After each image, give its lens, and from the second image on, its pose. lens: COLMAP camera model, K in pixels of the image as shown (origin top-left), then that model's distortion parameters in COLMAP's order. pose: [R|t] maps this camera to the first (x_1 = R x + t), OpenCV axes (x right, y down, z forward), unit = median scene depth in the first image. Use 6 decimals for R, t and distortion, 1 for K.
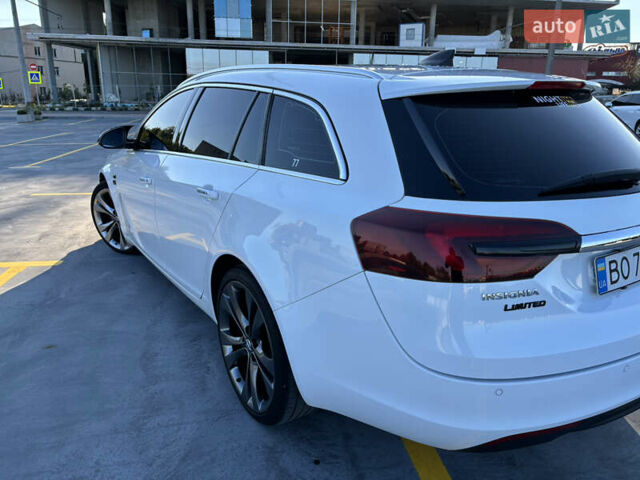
lens RADIAL K [[484.8, 0, 324.7], [0, 484.8, 241.0], [0, 0, 1]] dist [0.039072, -0.053157]
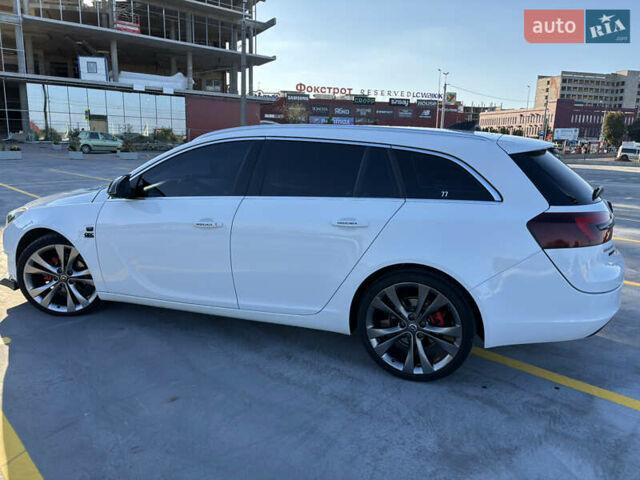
lens RADIAL K [[484.8, 0, 324.7], [0, 484.8, 241.0], [0, 0, 1]] dist [0.039072, -0.053157]
pose [[0.794899, -0.116110, 0.595529, -0.069977], [0.156154, 0.987605, -0.015877, -0.002782], [-0.586304, 0.105615, 0.803177, 0.001222]]
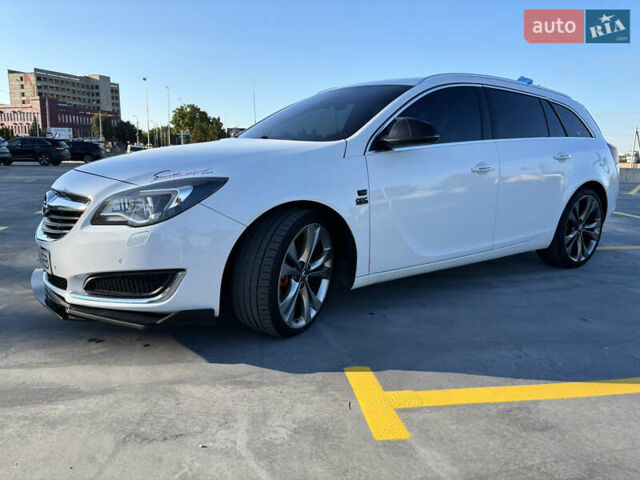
lens RADIAL K [[484.8, 0, 324.7], [0, 484.8, 241.0], [0, 0, 1]] dist [0.039072, -0.053157]
pose [[-0.063884, -0.189986, 0.979706, -0.124157], [0.261944, 0.944098, 0.200161, -0.024753], [-0.962966, 0.269415, -0.010547, 0.124772]]
